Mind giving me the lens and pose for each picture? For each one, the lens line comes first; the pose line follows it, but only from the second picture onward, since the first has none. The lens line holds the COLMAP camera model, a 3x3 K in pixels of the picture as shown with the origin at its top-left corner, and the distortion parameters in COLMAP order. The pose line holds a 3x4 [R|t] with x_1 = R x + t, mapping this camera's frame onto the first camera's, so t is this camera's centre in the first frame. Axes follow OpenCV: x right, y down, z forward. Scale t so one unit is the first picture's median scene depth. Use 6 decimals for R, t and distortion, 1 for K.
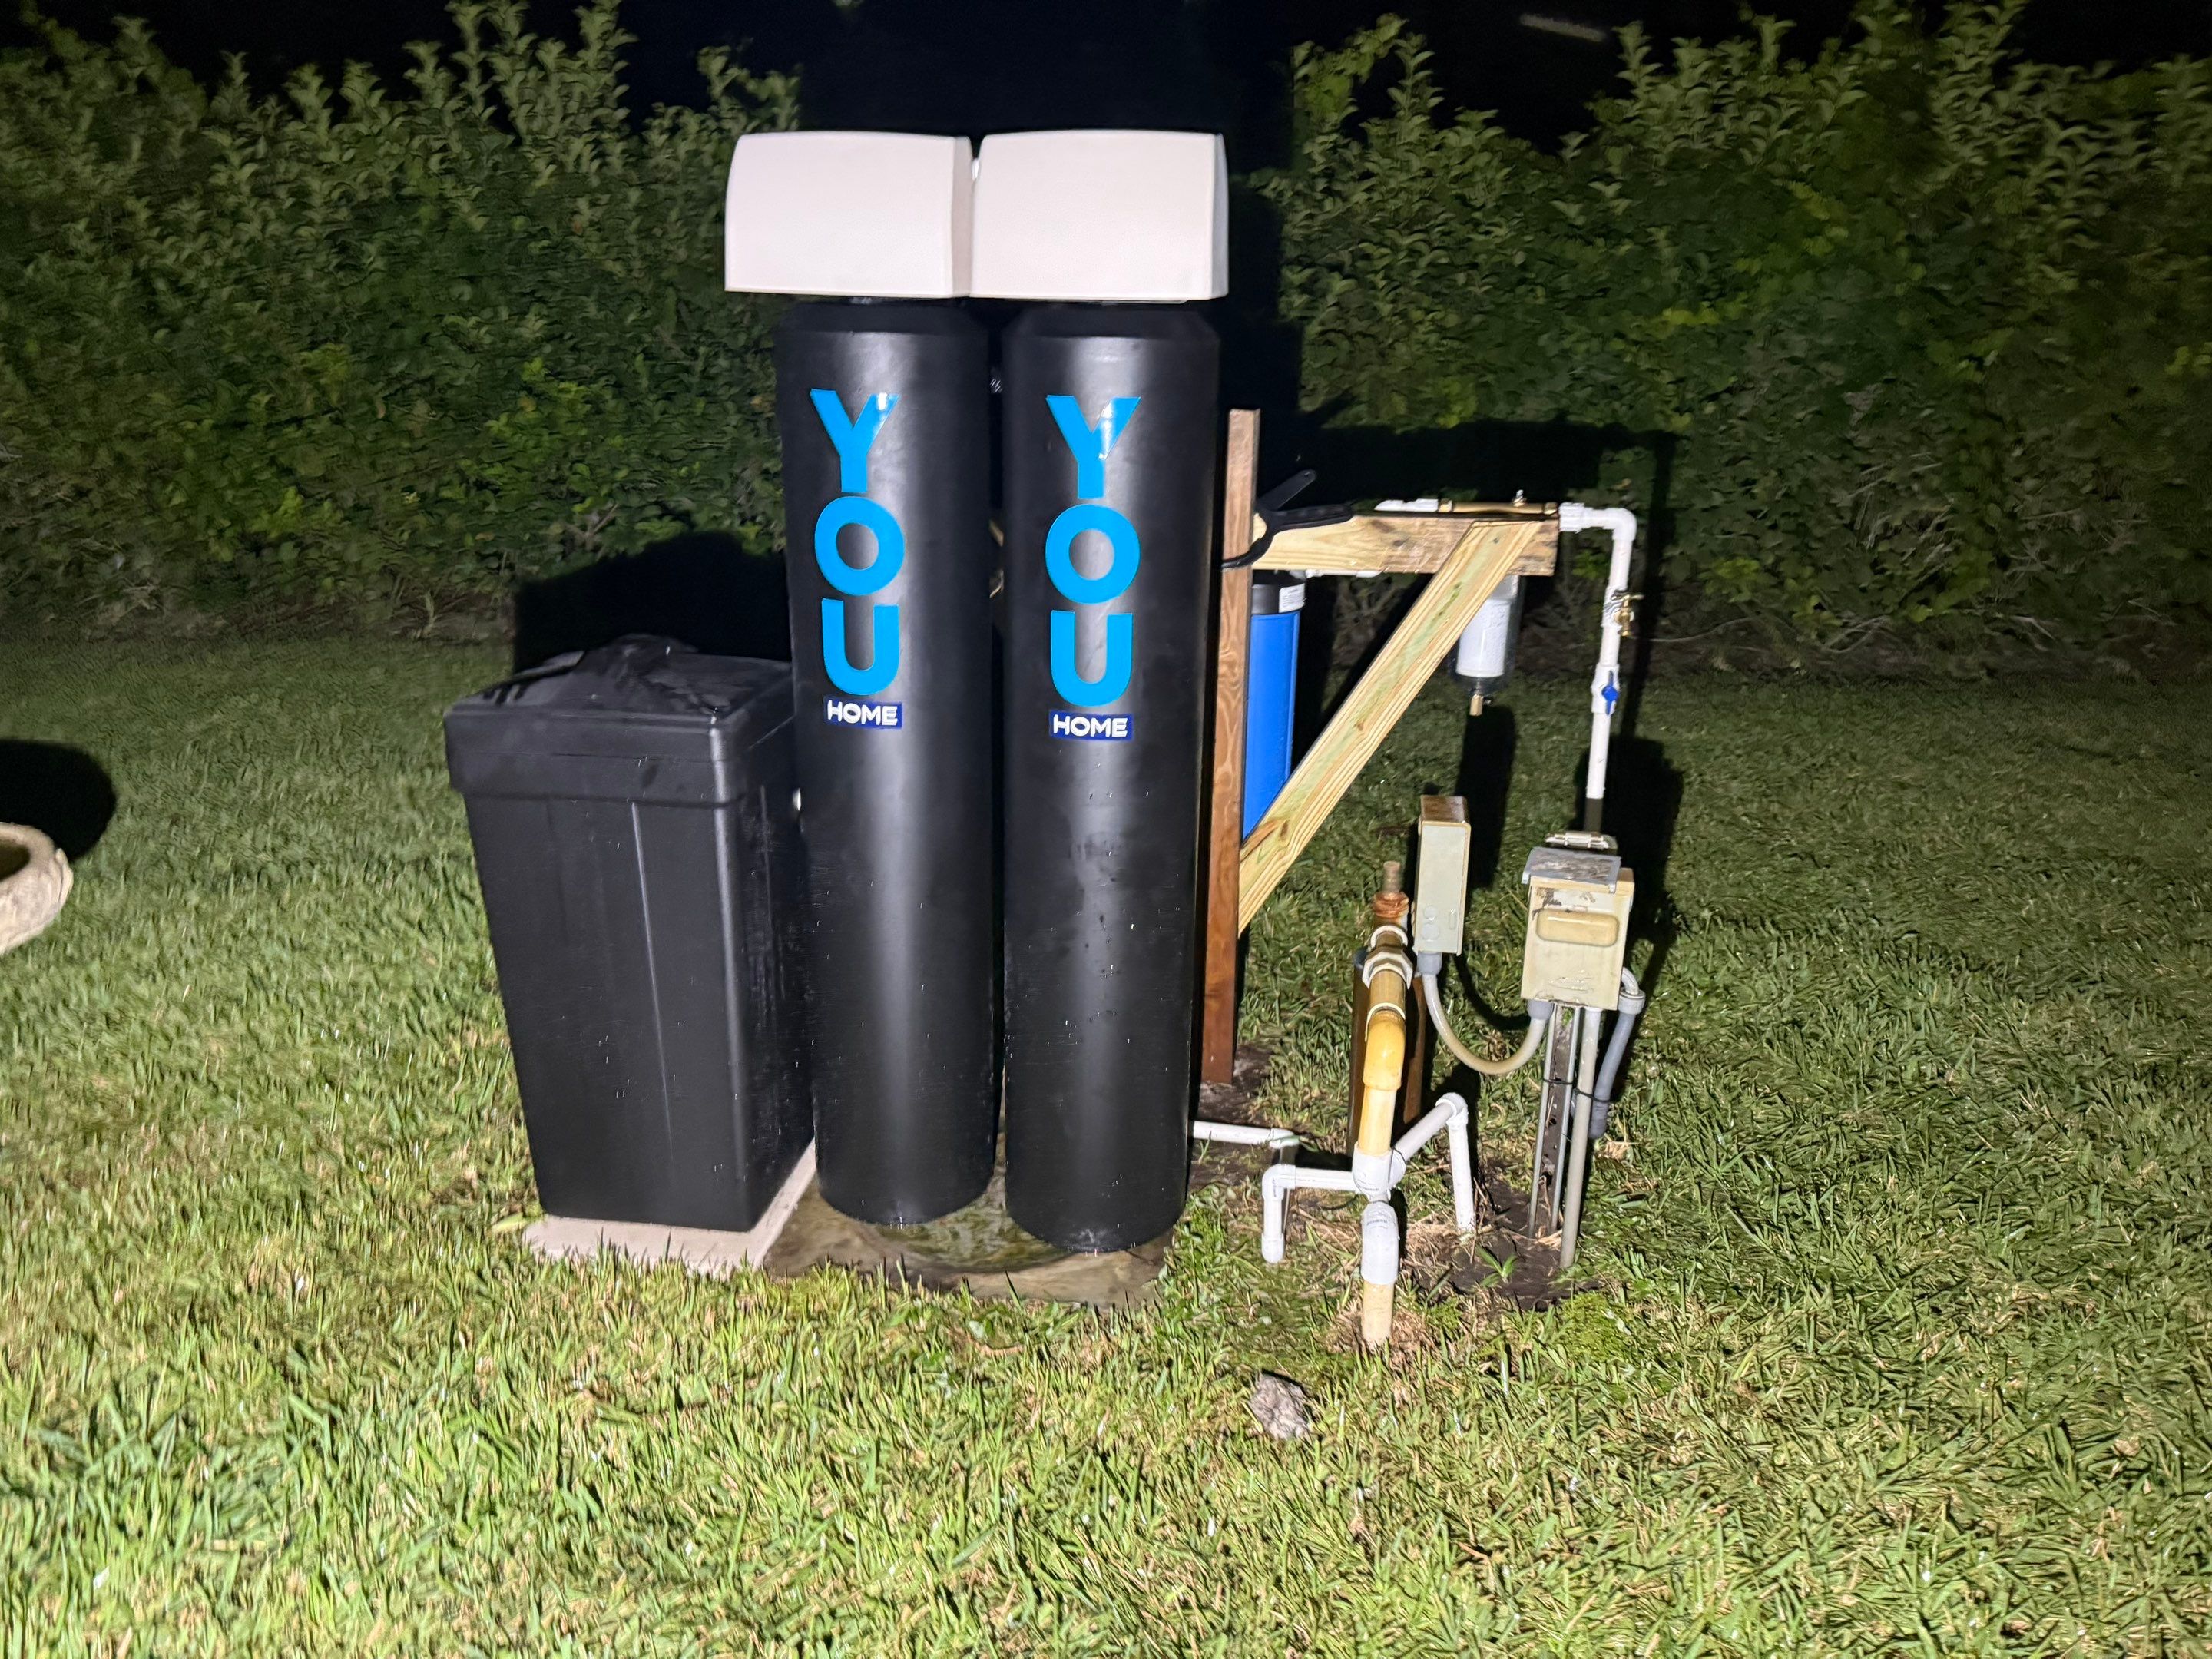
lens RADIAL K [[1581.9, 0, 1111.0], [0, 1581.9, 839.8], [0, 0, 1]] dist [0.011293, -0.022173]
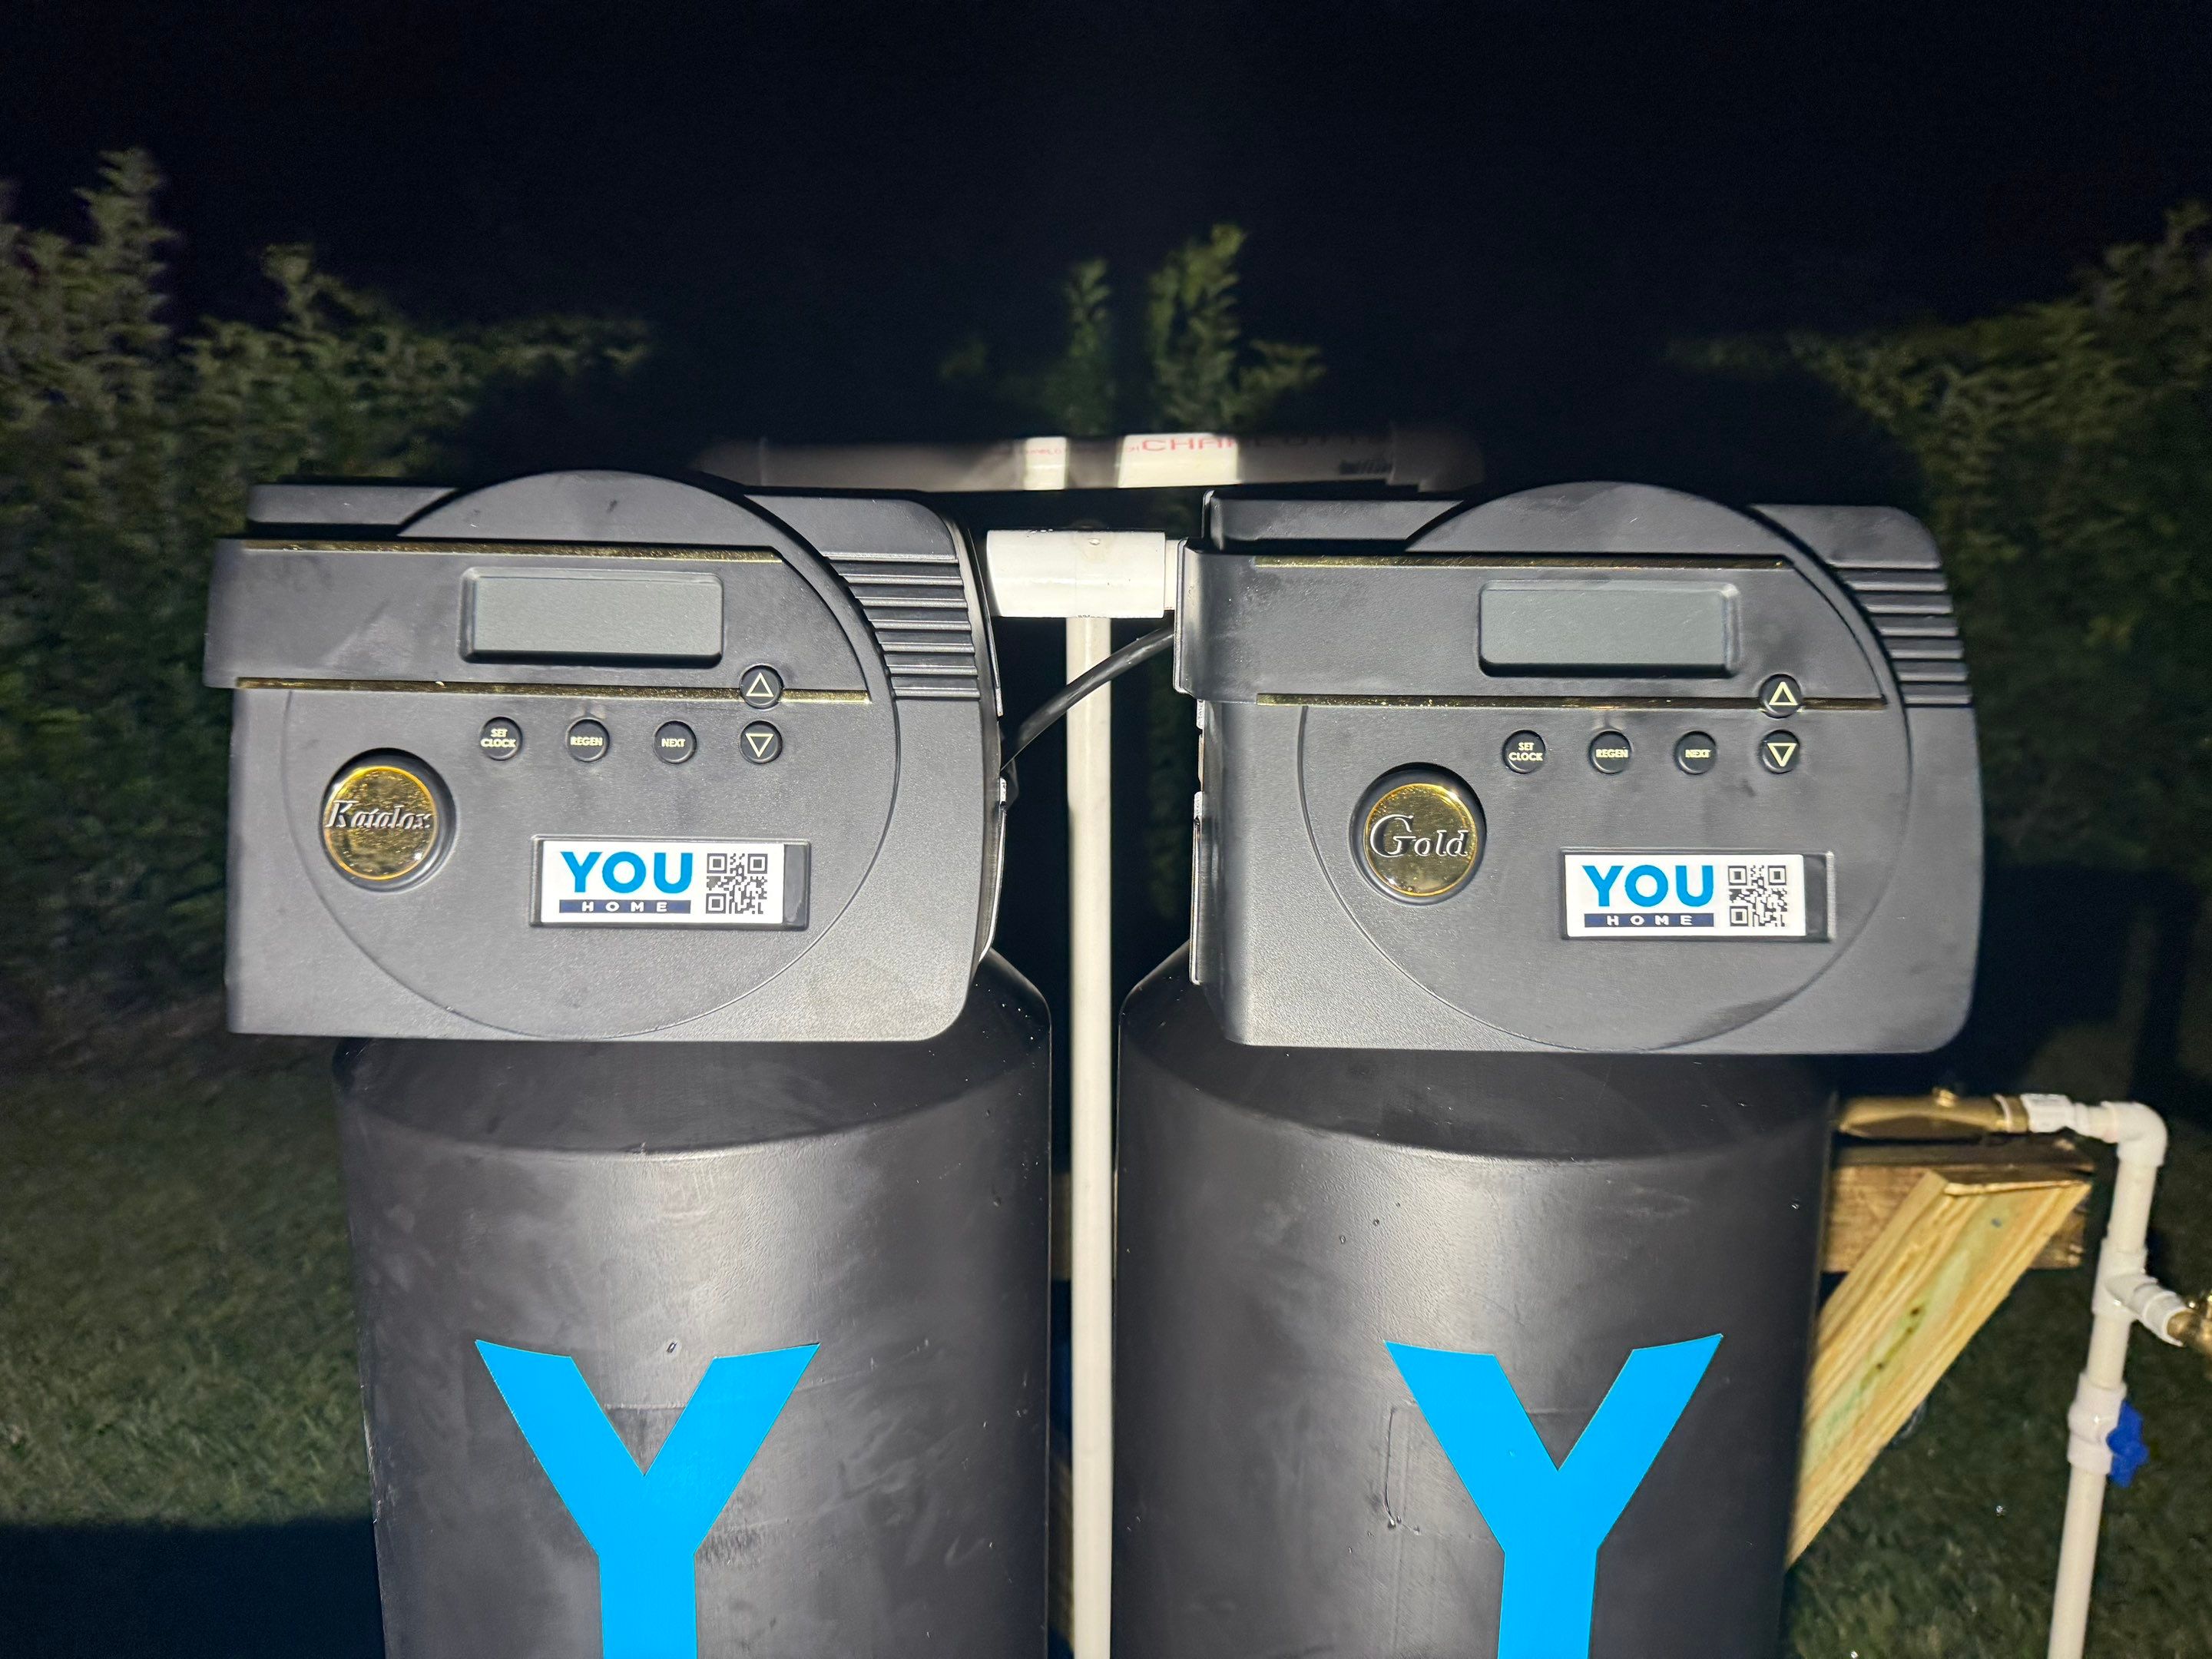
lens RADIAL K [[1581.9, 0, 1104.1], [0, 1581.9, 839.3], [0, 0, 1]] dist [0.011293, -0.022173]
pose [[0.977330, -0.047200, 0.206395, -0.107499], [0.072875, 0.990262, -0.118620, -0.258546], [-0.198786, 0.130972, 0.971252, 0.562100]]
